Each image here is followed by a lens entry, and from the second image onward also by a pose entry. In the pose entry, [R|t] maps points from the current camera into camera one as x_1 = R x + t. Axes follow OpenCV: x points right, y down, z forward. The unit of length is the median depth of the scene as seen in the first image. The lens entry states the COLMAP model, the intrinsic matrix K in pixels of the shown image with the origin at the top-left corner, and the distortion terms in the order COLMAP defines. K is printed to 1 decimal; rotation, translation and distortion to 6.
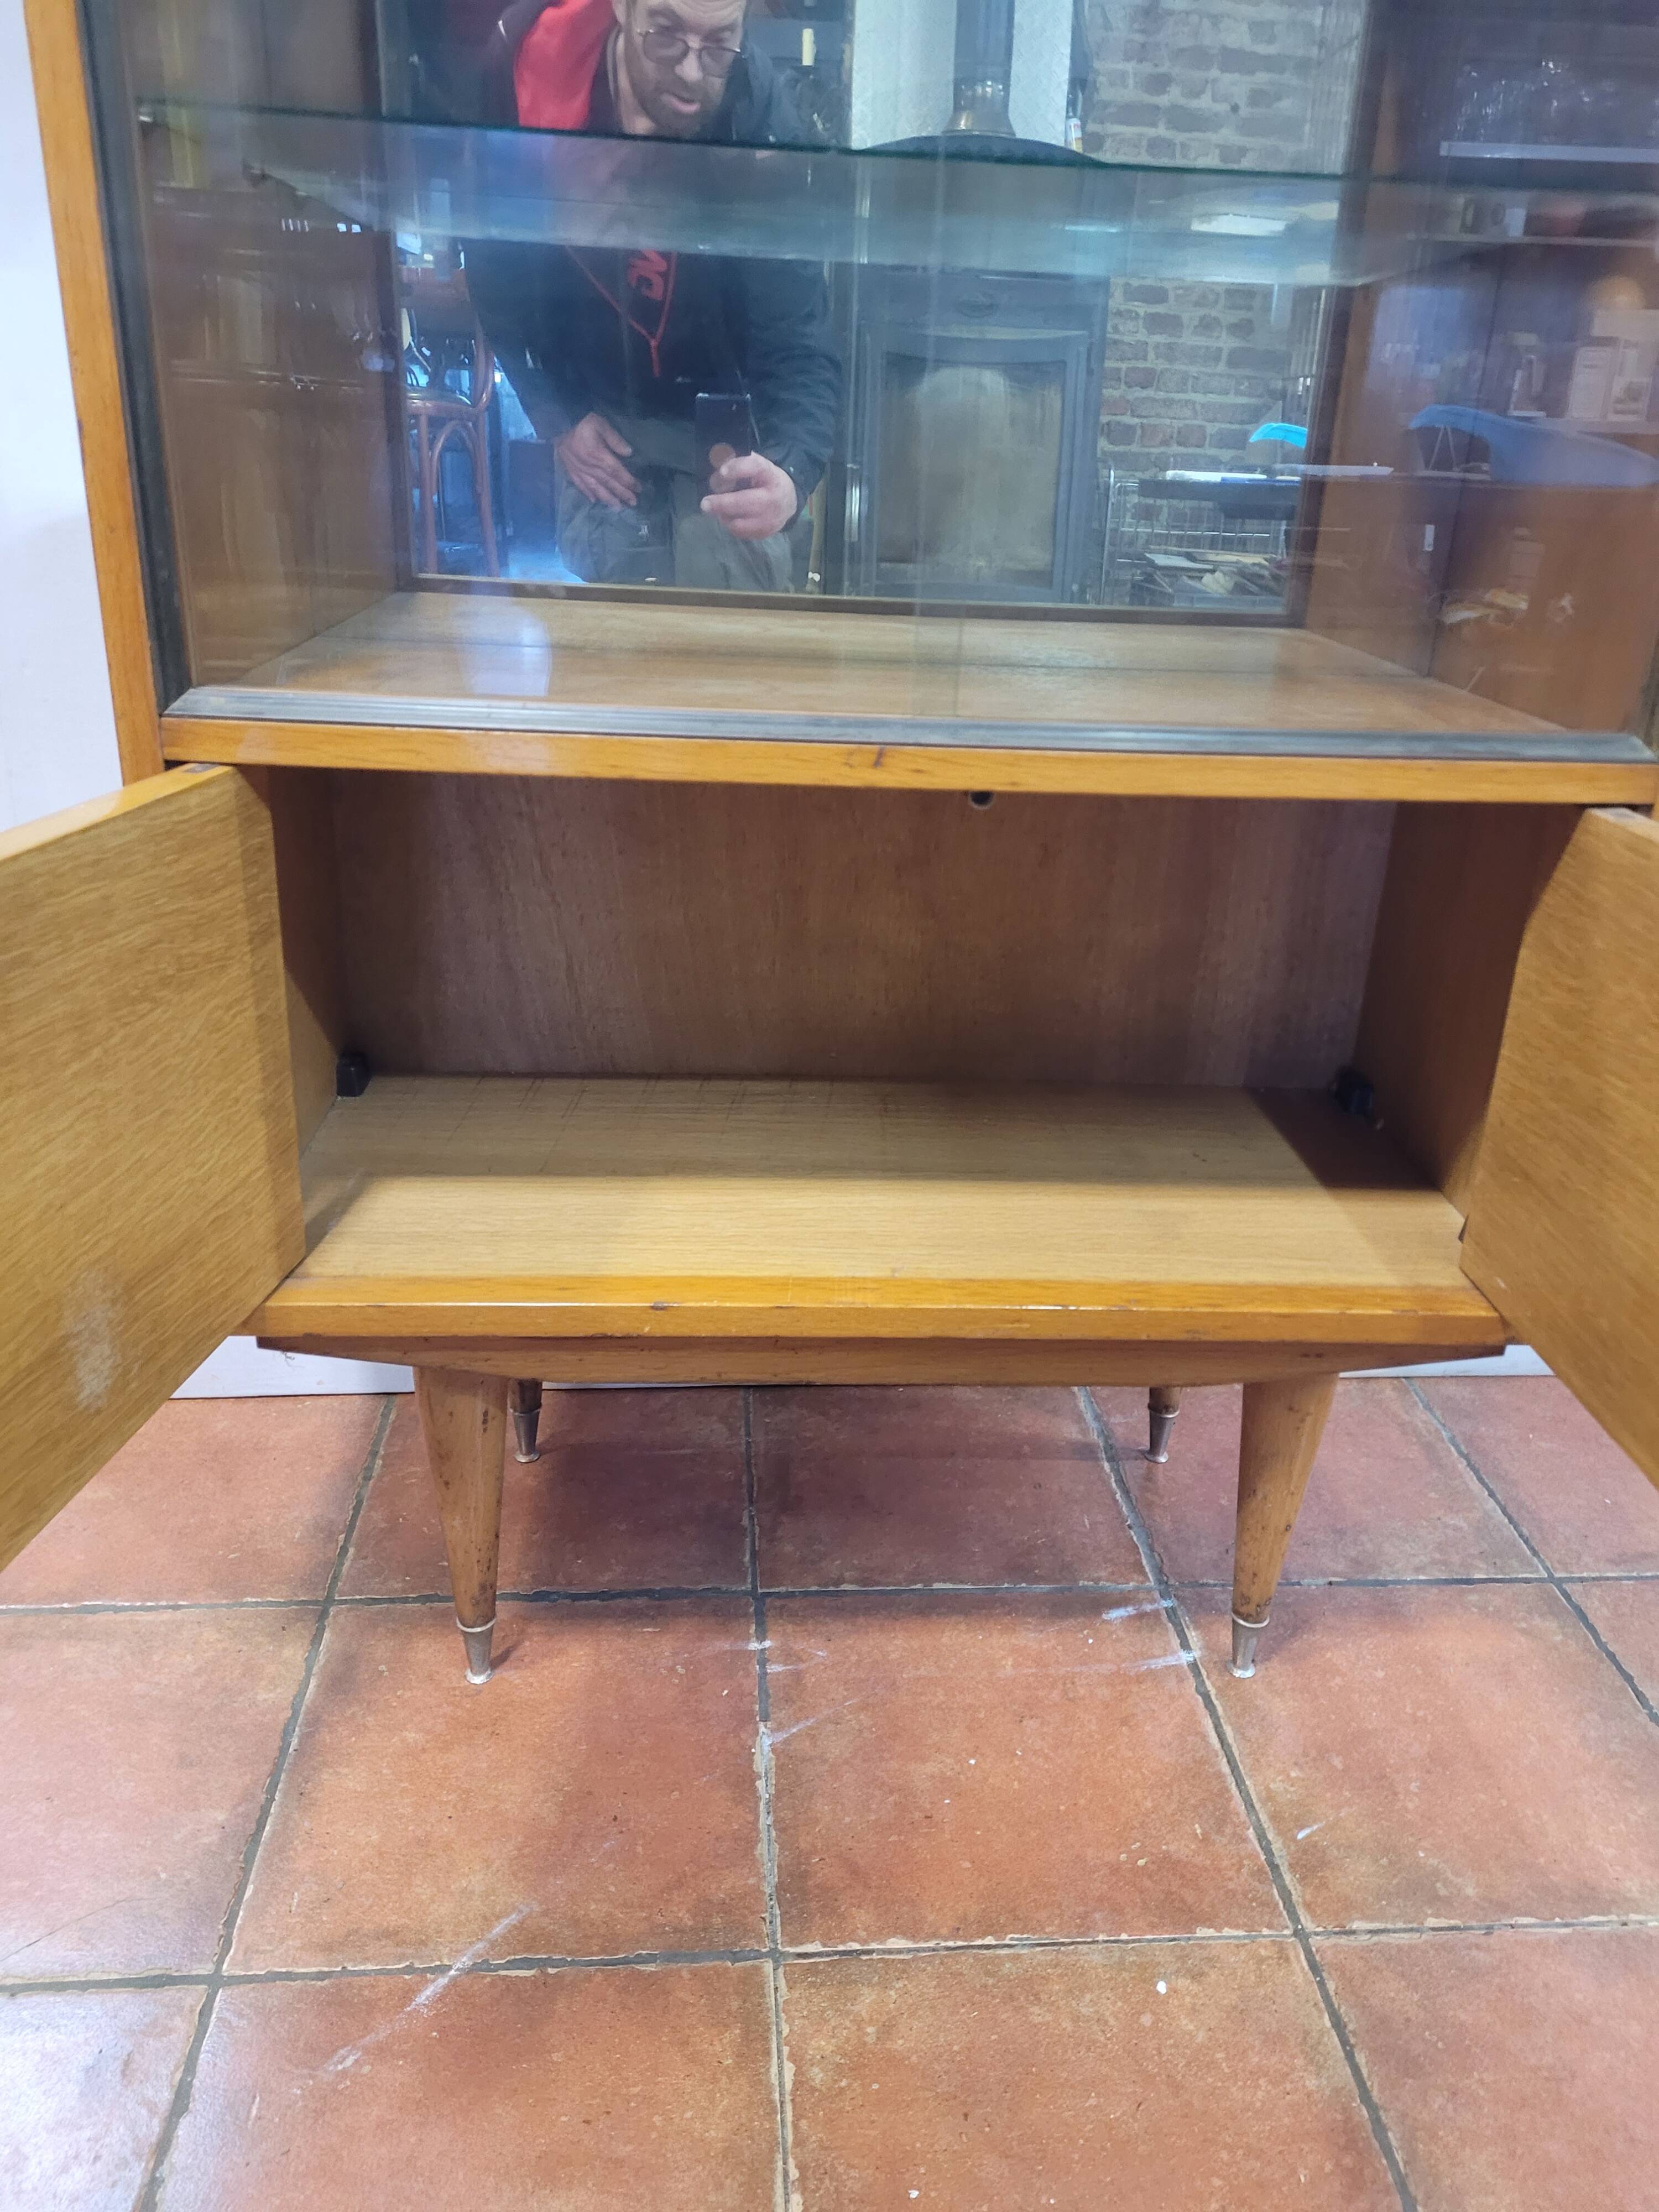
lens RADIAL K [[1653.0, 0, 857.6], [0, 1653.0, 1089.3], [0, 0, 1]] dist [0.062511, -0.055817]
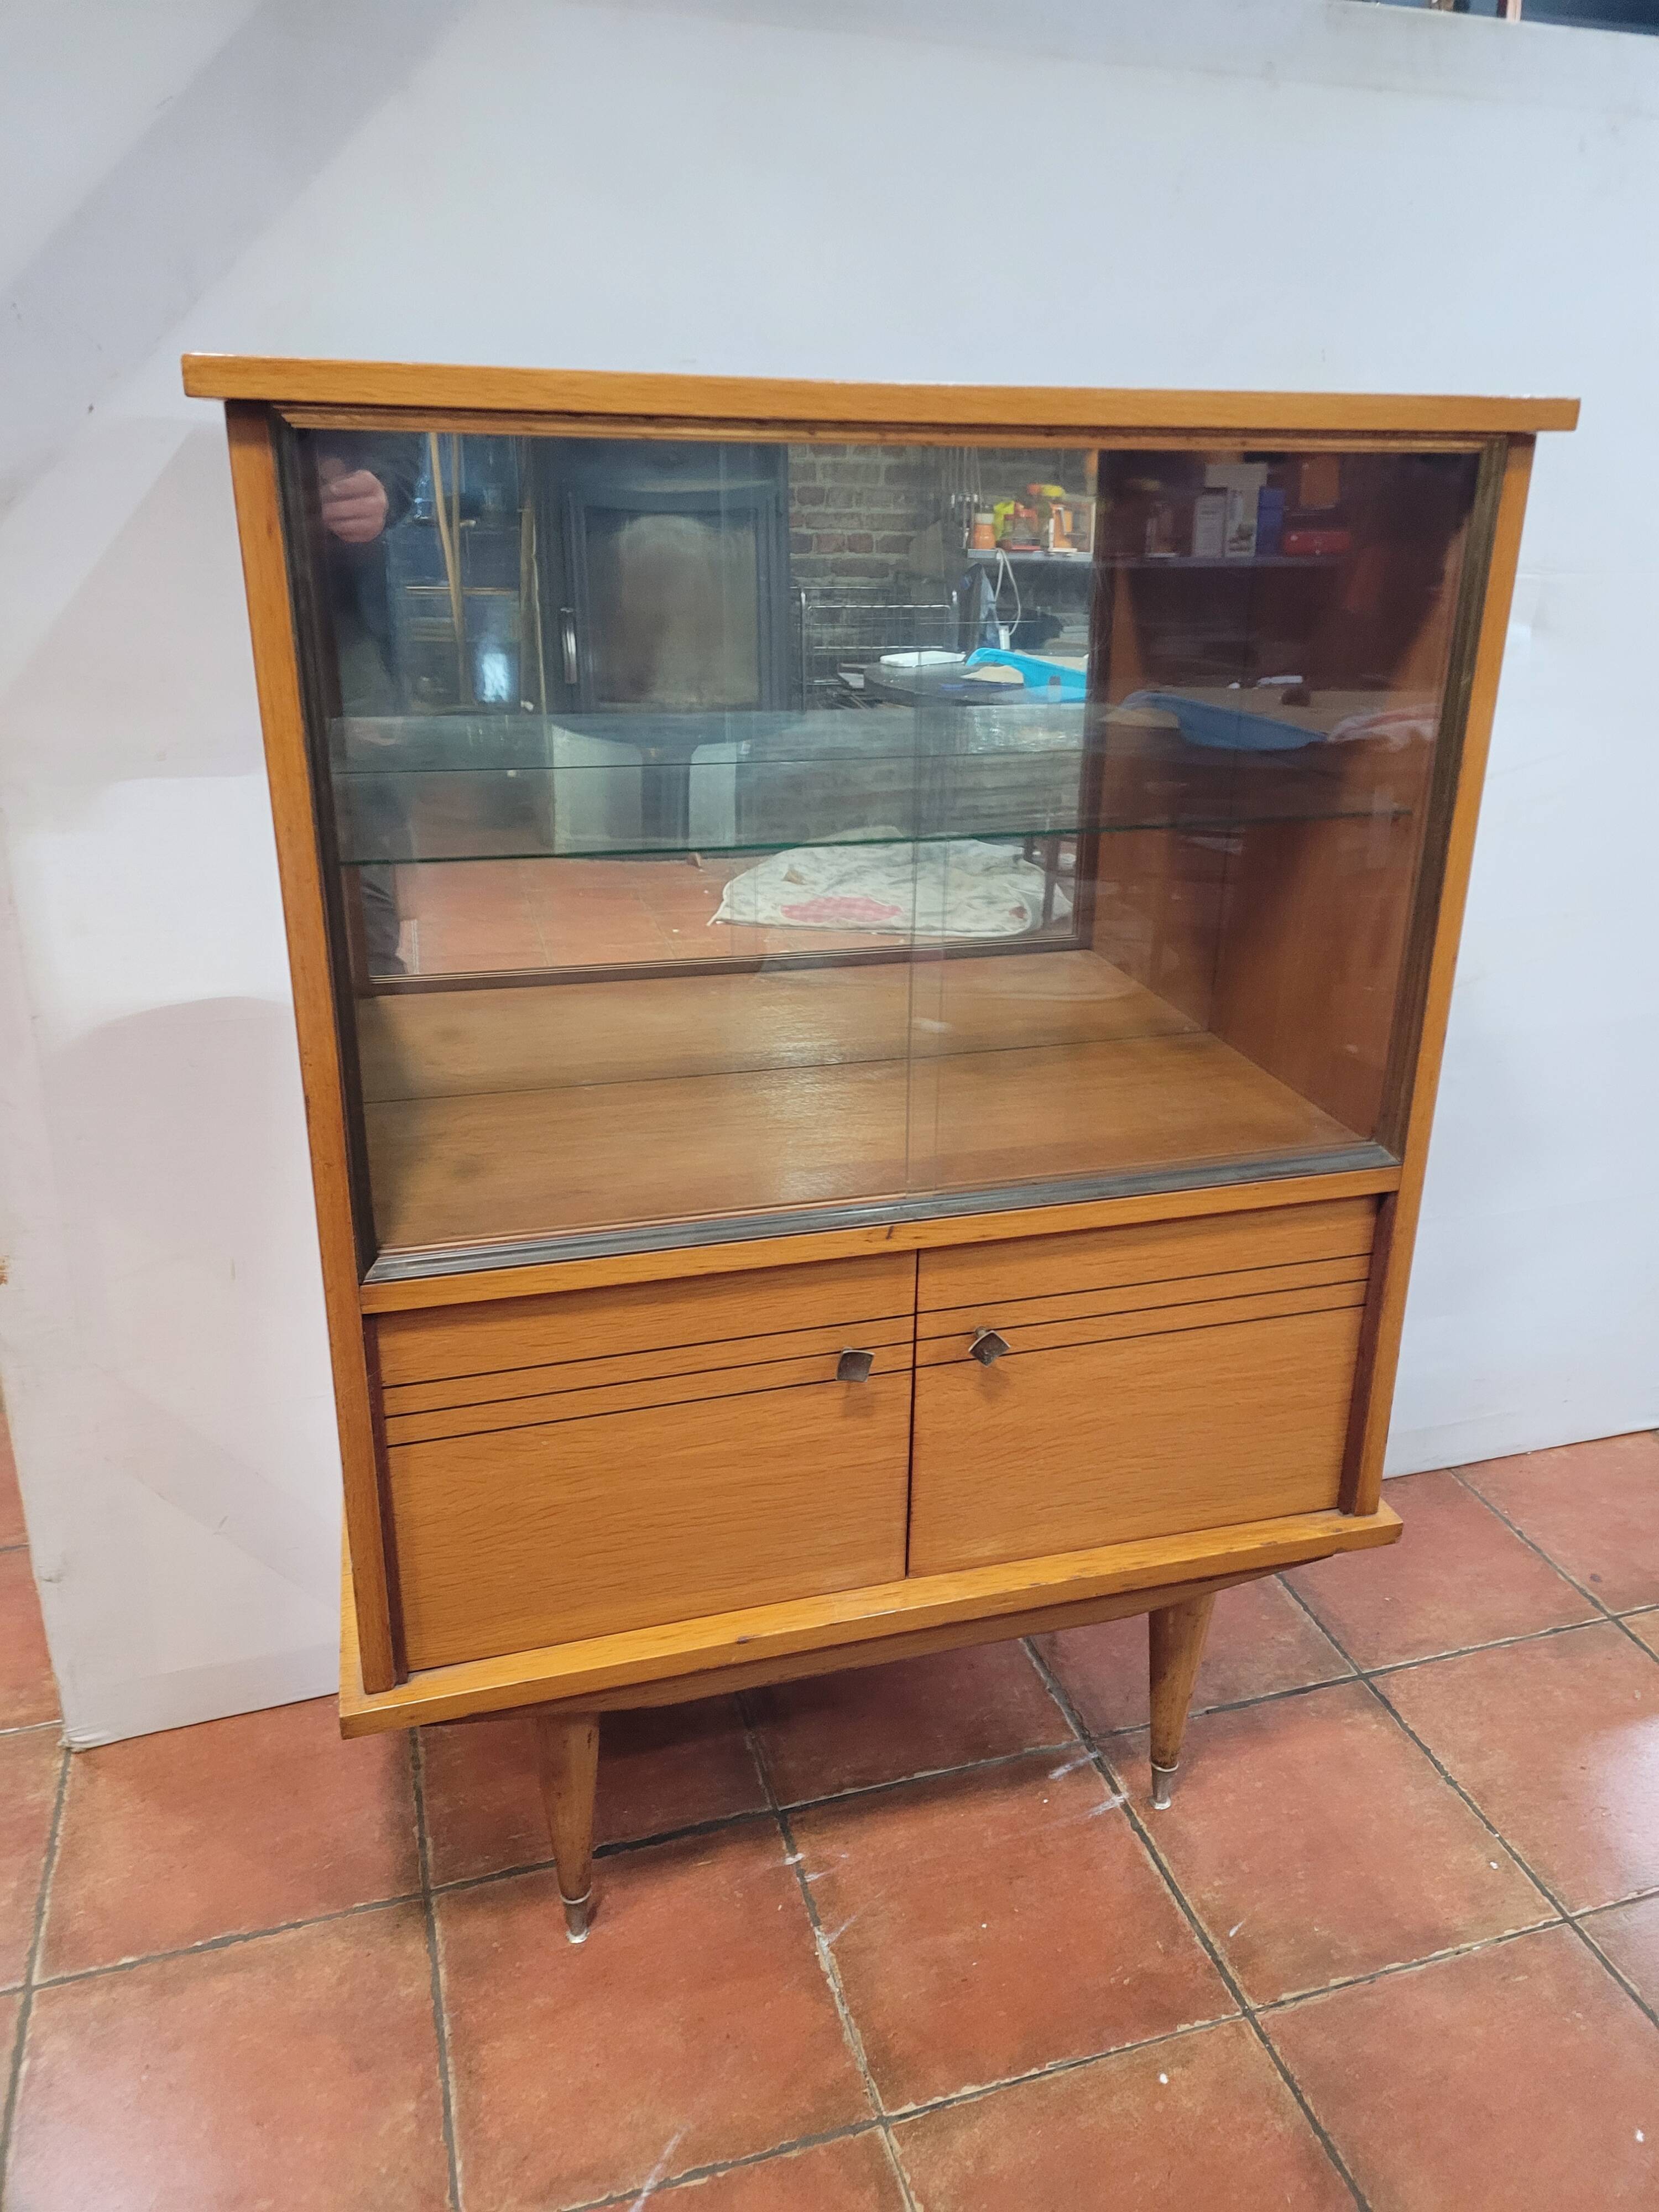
lens RADIAL K [[1653.0, 0, 892.0], [0, 1653.0, 1066.5], [0, 0, 1]] dist [0.062511, -0.055817]
pose [[0.973162, -0.102279, 0.206142, -0.201704], [0.105255, 0.994439, -0.003490, -0.263962], [-0.204638, 0.025094, 0.978516, -0.273900]]
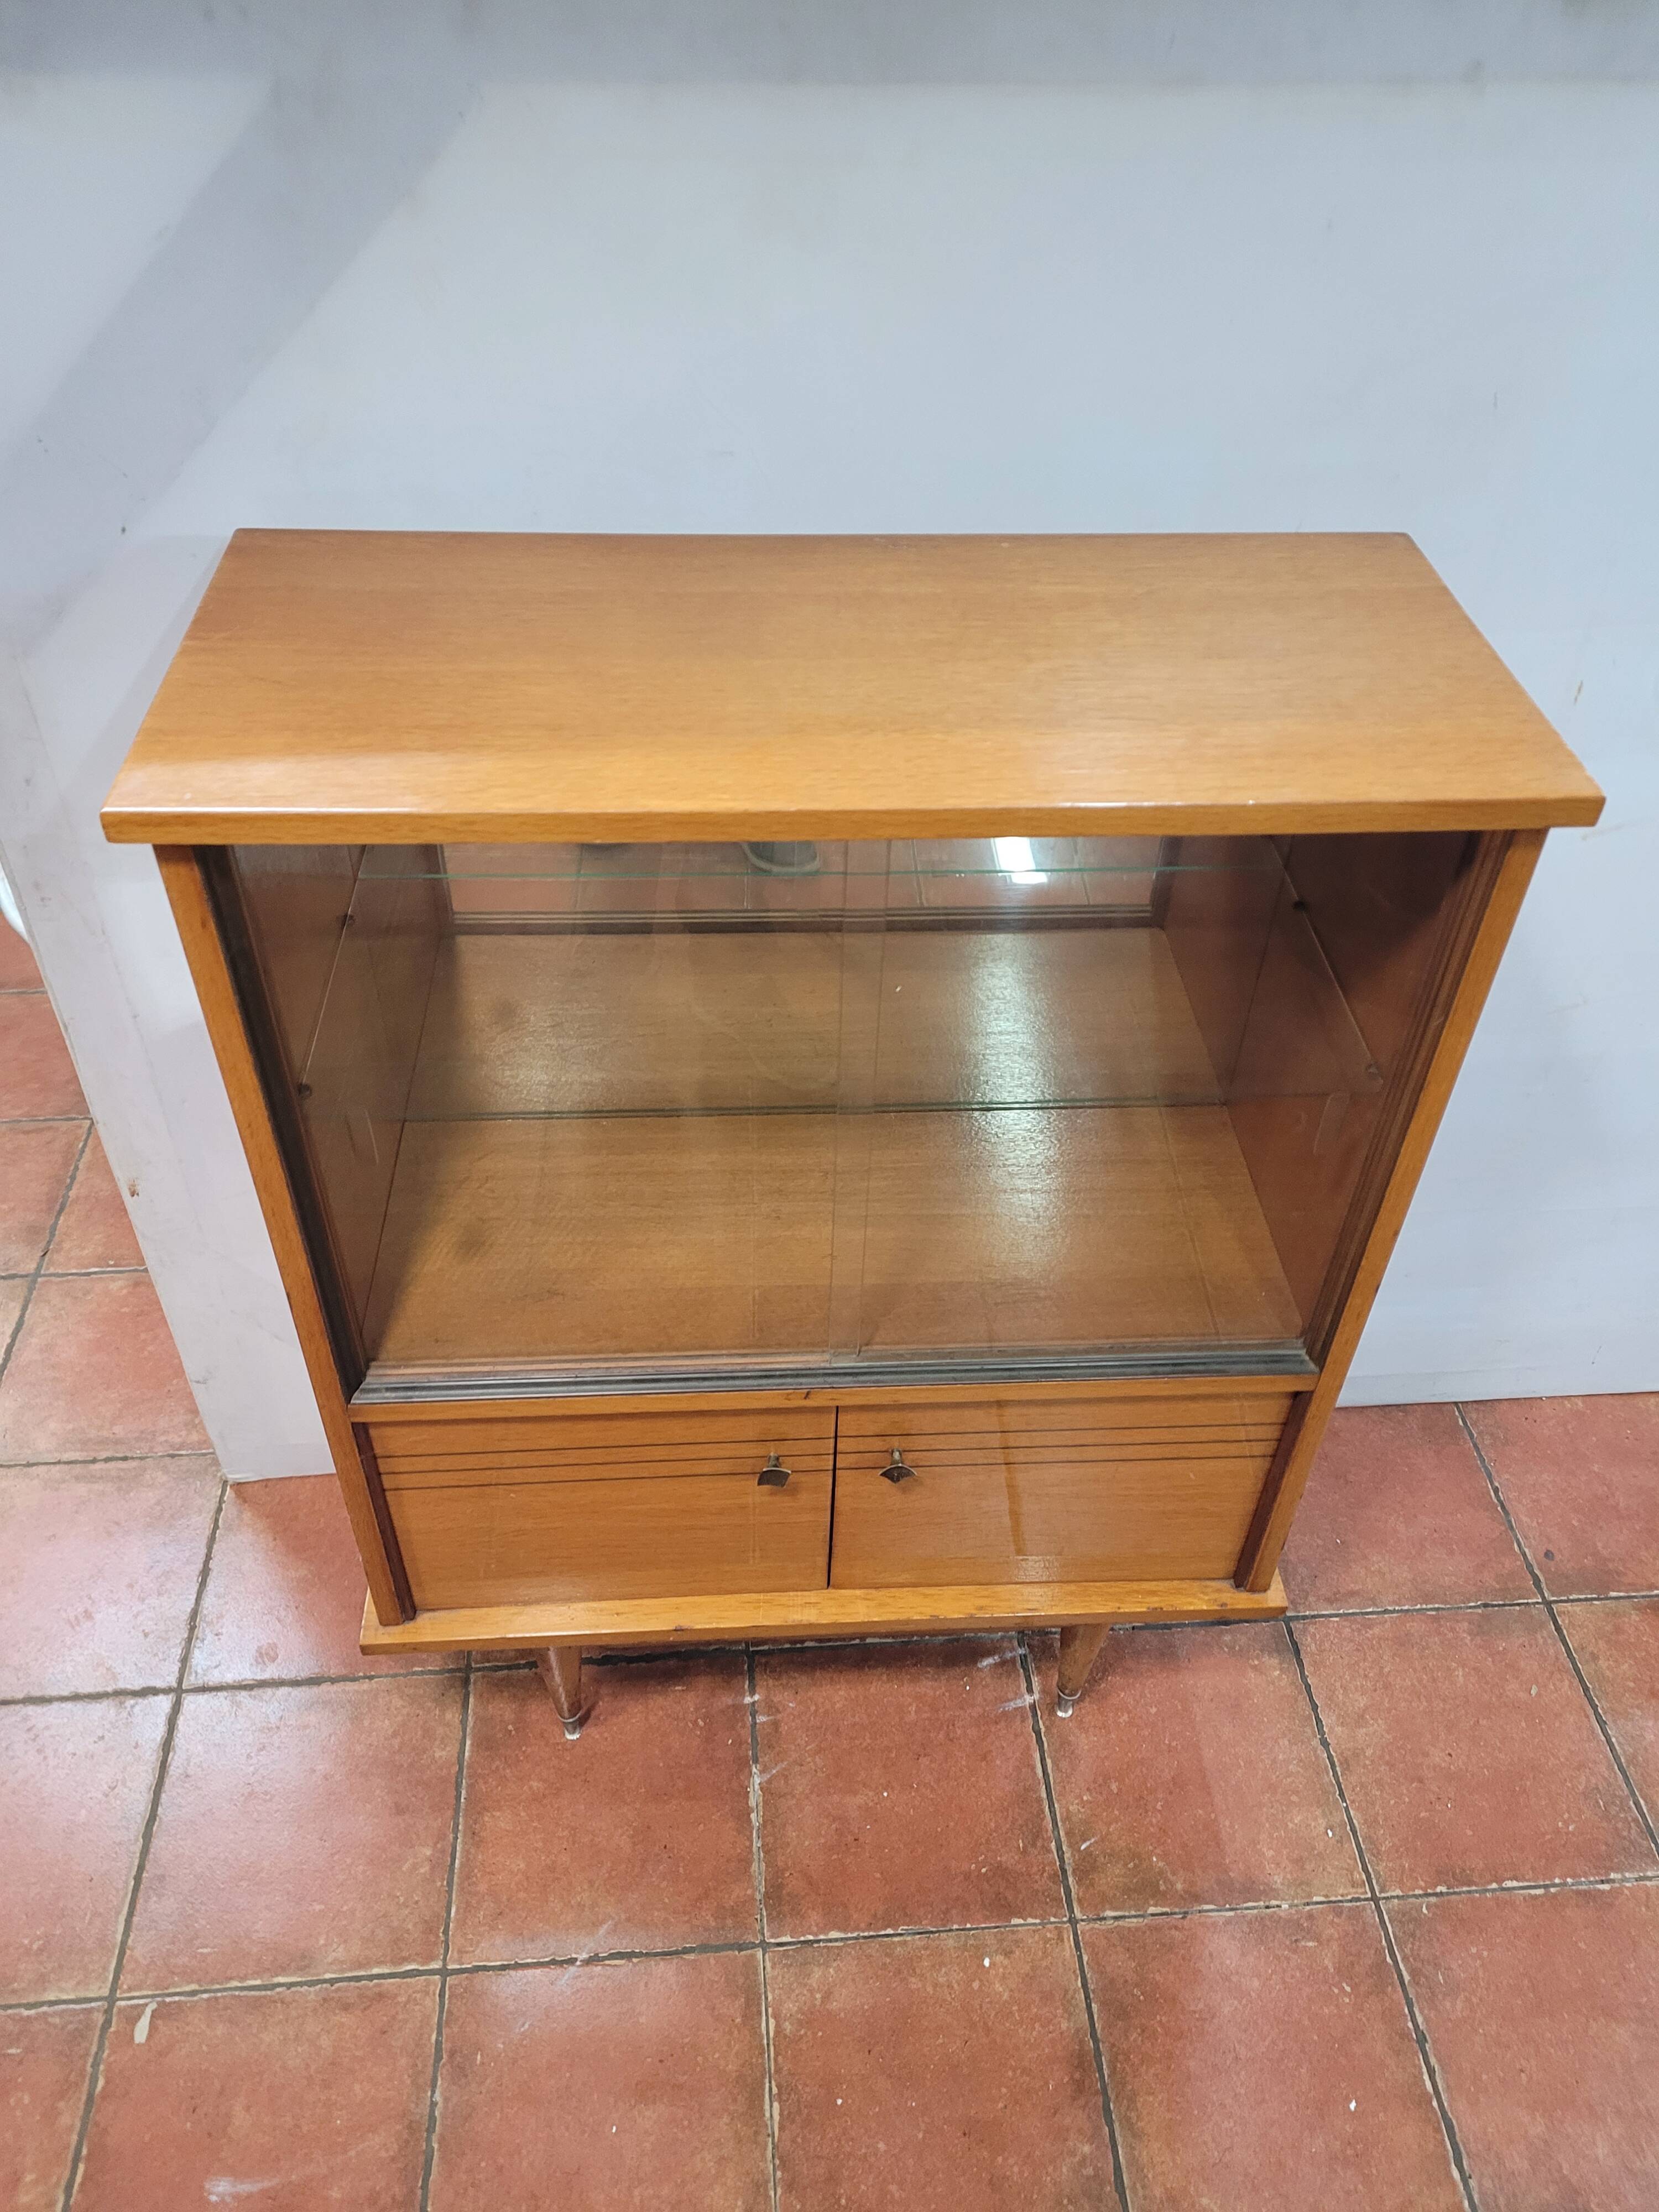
lens RADIAL K [[1653.0, 0, 847.5], [0, 1653.0, 1079.3], [0, 0, 1]] dist [0.062511, -0.055817]
pose [[0.999914, -0.010158, -0.008238, 0.052860], [0.012364, 0.939533, 0.342236, -0.797186], [0.004264, -0.342309, 0.939578, -0.274214]]
